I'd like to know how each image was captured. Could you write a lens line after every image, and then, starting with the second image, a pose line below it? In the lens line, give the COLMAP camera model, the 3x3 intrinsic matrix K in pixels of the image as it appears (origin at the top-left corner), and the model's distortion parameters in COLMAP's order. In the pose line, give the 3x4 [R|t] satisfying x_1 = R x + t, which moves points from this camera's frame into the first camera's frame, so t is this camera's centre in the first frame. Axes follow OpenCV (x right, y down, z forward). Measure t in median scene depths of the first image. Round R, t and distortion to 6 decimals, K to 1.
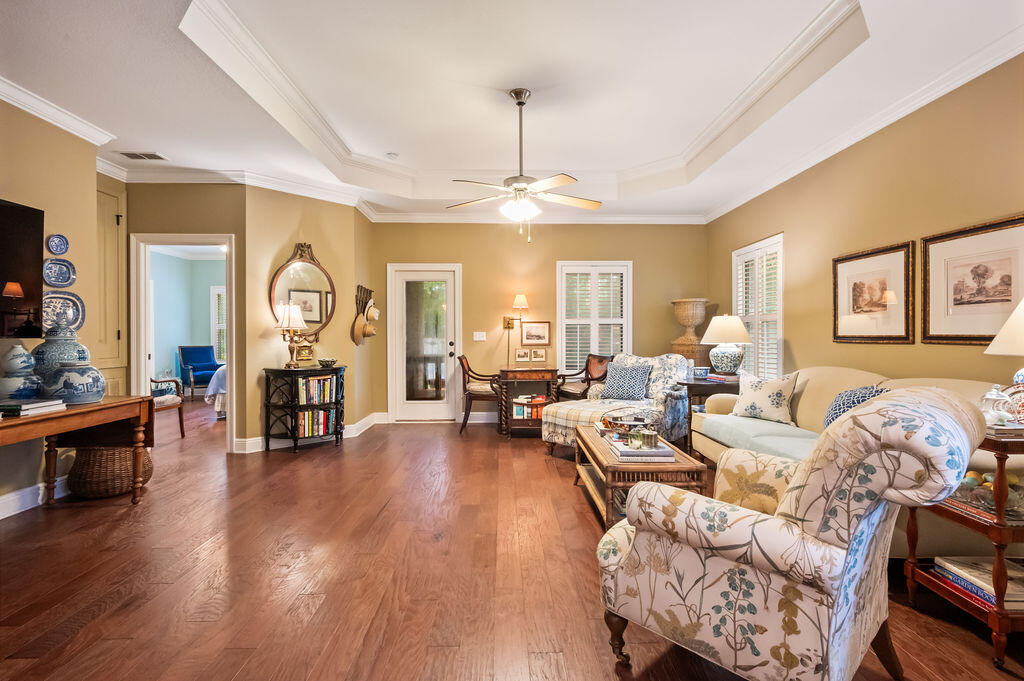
lens RADIAL K [[482.2, 0, 518.6], [0, 482.2, 339.9], [0, 0, 1]] dist [-0.000536, 0.001911]
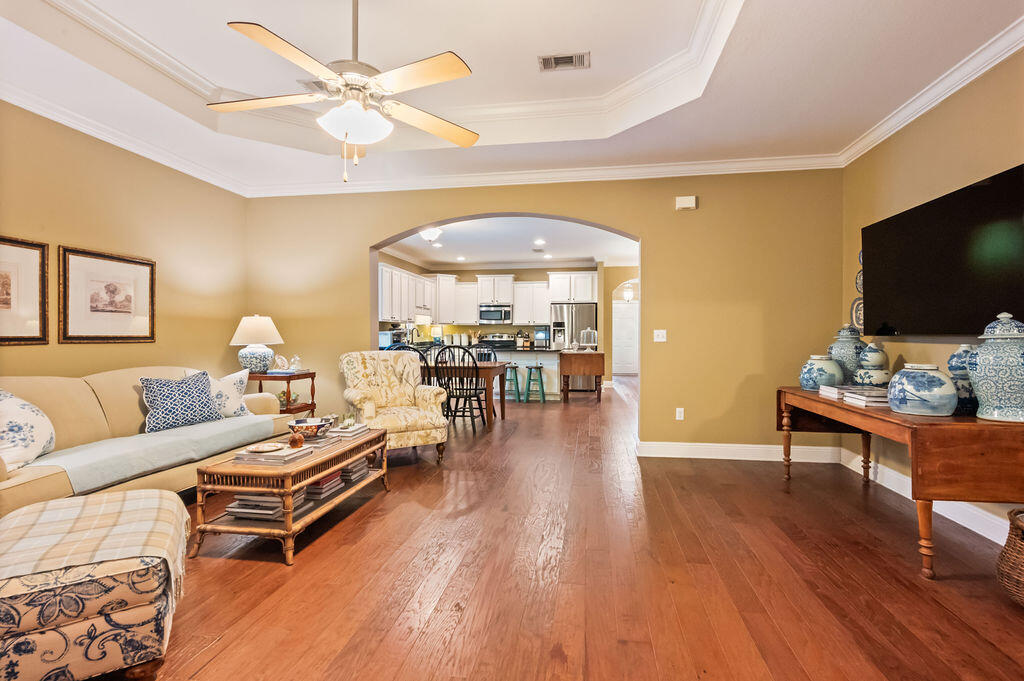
lens RADIAL K [[482.2, 0, 516.5], [0, 482.2, 341.7], [0, 0, 1]] dist [-0.000536, 0.001911]
pose [[-0.982705, 0.001792, 0.185172, -0.253146], [0.006071, 0.999727, 0.022546, -0.010759], [-0.185081, 0.023280, -0.982448, 1.319510]]
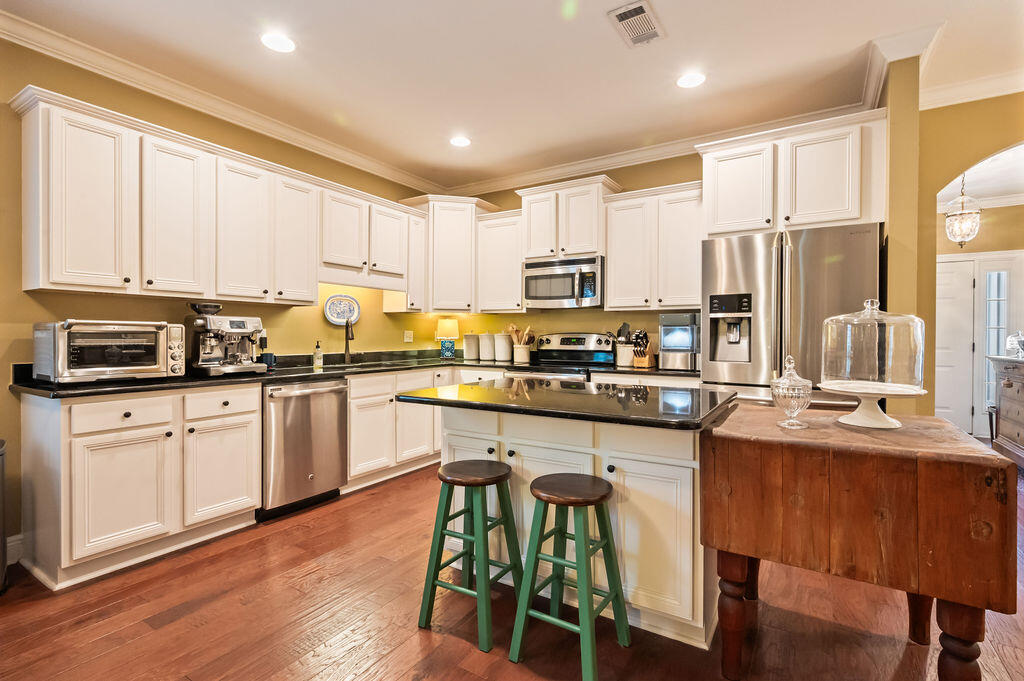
lens RADIAL K [[482.2, 0, 509.8], [0, 482.2, 334.6], [0, 0, 1]] dist [-0.000536, 0.001911]
pose [[-0.825411, 0.002963, 0.564525, -0.156544], [0.005940, 0.999976, 0.003437, 0.001730], [-0.564502, 0.006190, -0.825409, -0.187772]]
